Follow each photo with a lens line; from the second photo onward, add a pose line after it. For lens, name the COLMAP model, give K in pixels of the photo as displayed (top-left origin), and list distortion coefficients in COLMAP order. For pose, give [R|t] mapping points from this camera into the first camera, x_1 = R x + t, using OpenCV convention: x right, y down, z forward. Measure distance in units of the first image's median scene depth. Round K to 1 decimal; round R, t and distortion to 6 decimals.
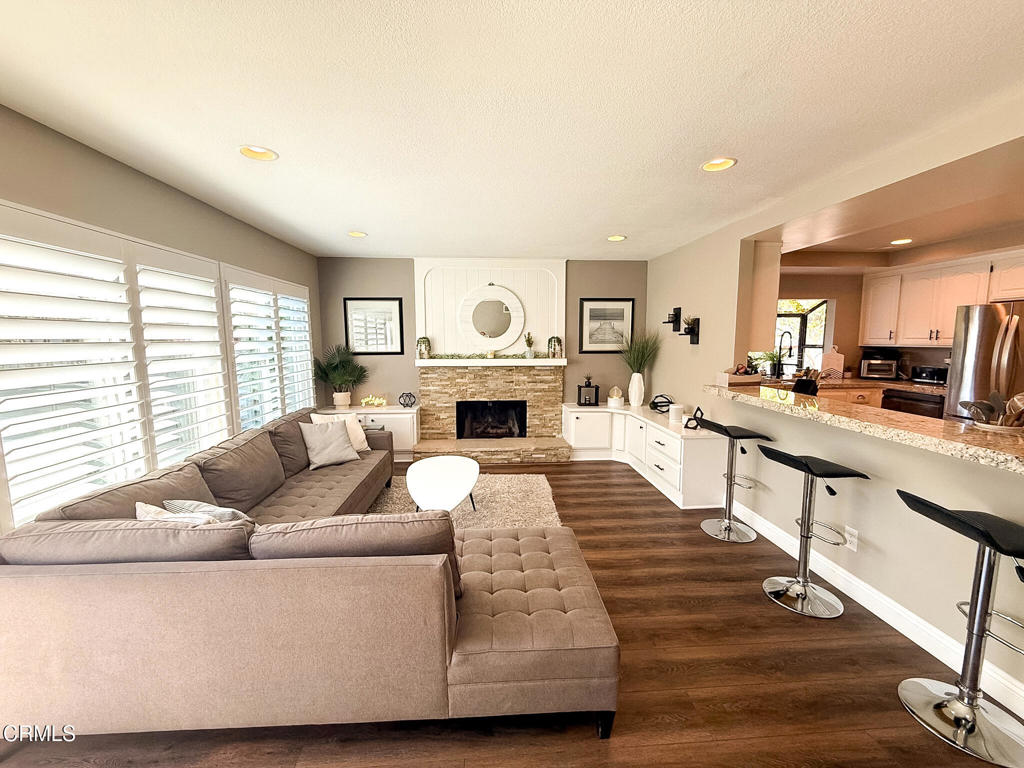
lens RADIAL K [[410.8, 0, 508.2], [0, 410.8, 385.3], [0, 0, 1]] dist [-0.000814, -0.000078]
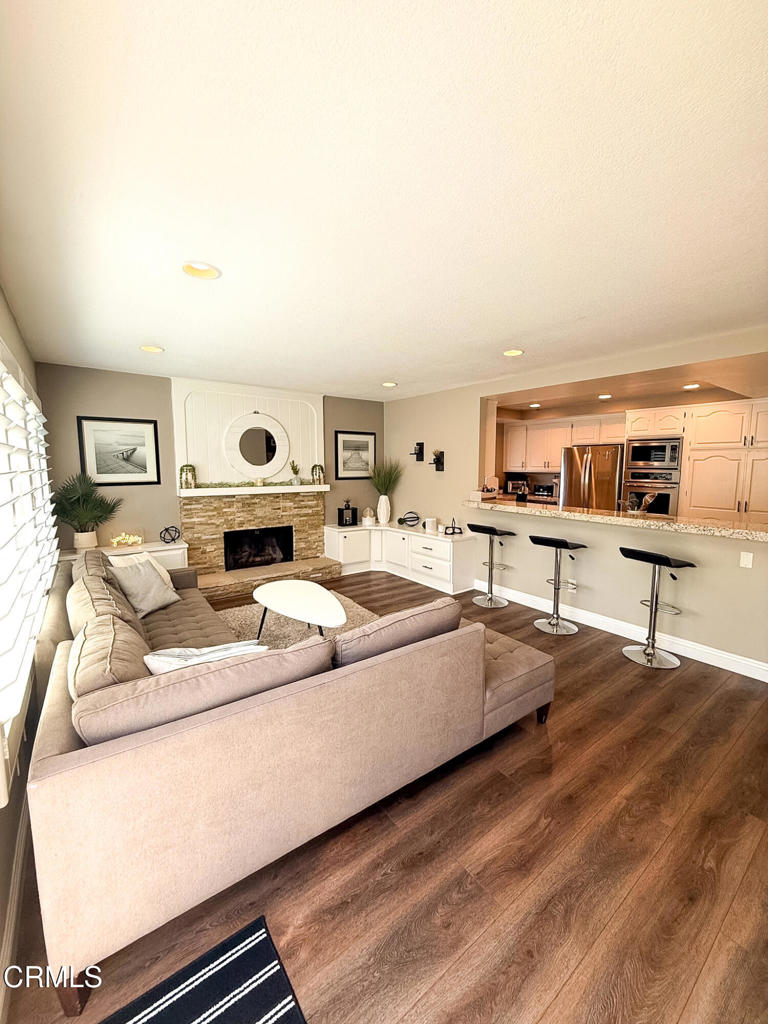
lens RADIAL K [[406.7, 0, 383.0], [0, 406.7, 509.0], [0, 0, 1]] dist [-0.002268, -0.000081]
pose [[0.843417, -0.054683, 0.534469, -0.323836], [0.059321, 0.998203, 0.008517, -0.000555], [-0.533974, 0.024521, 0.845145, 0.000561]]
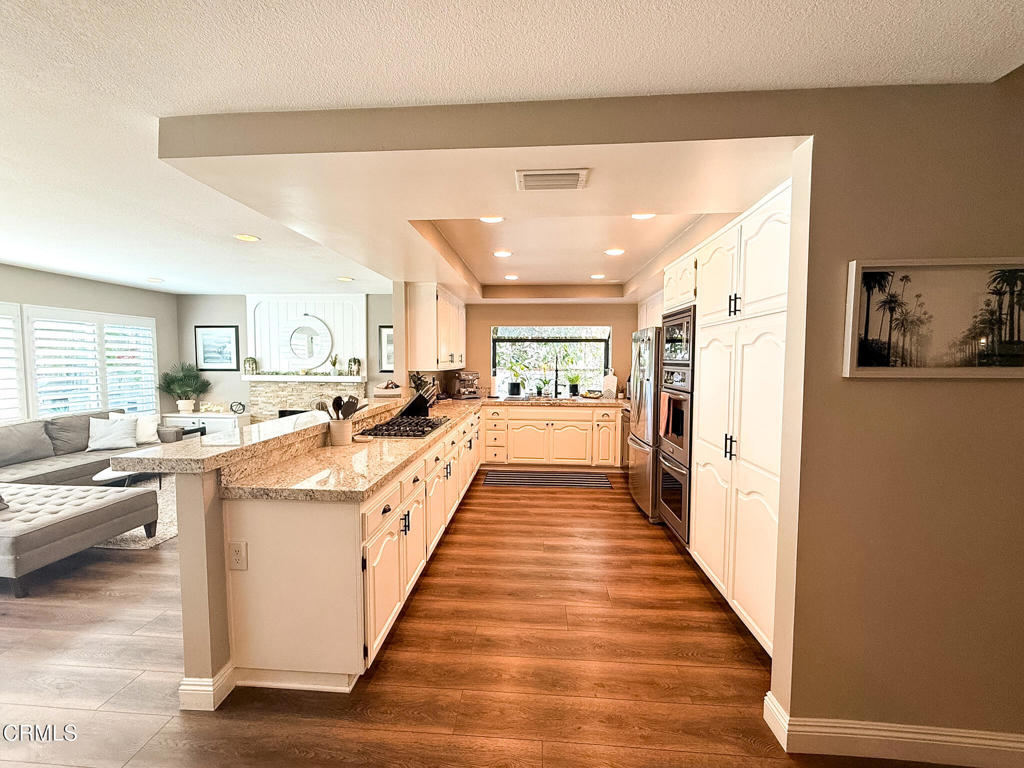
lens RADIAL K [[416.4, 0, 508.3], [0, 416.4, 385.7], [0, 0, 1]] dist [-0.002182, -0.000233]
pose [[0.990619, 0.017613, -0.135514, 0.724761], [-0.025189, 0.998202, -0.054394, 0.016745], [0.134313, 0.057297, 0.989281, -0.128856]]
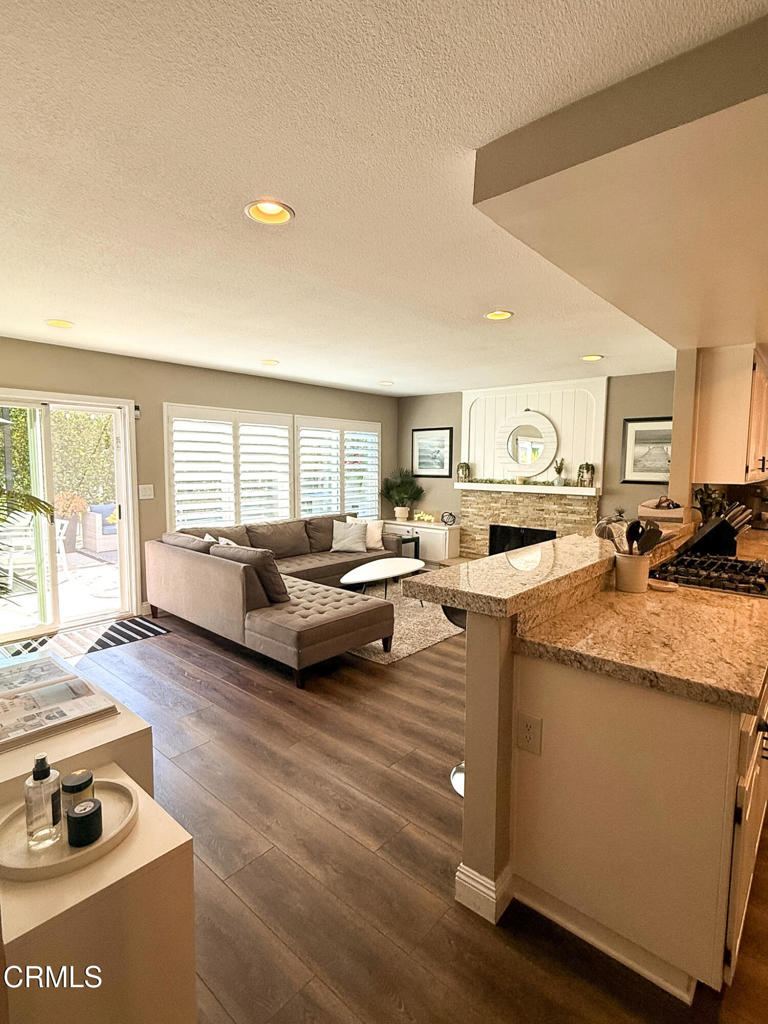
lens RADIAL K [[507.5, 0, 384.0], [0, 507.5, 512.0], [0, 0, 1]] dist [-0.002892, -0.000381]
pose [[0.705790, 0.076554, -0.704272, 0.595996], [-0.093376, 0.995523, 0.014635, 0.013587], [0.702240, 0.055433, 0.709779, -0.097960]]
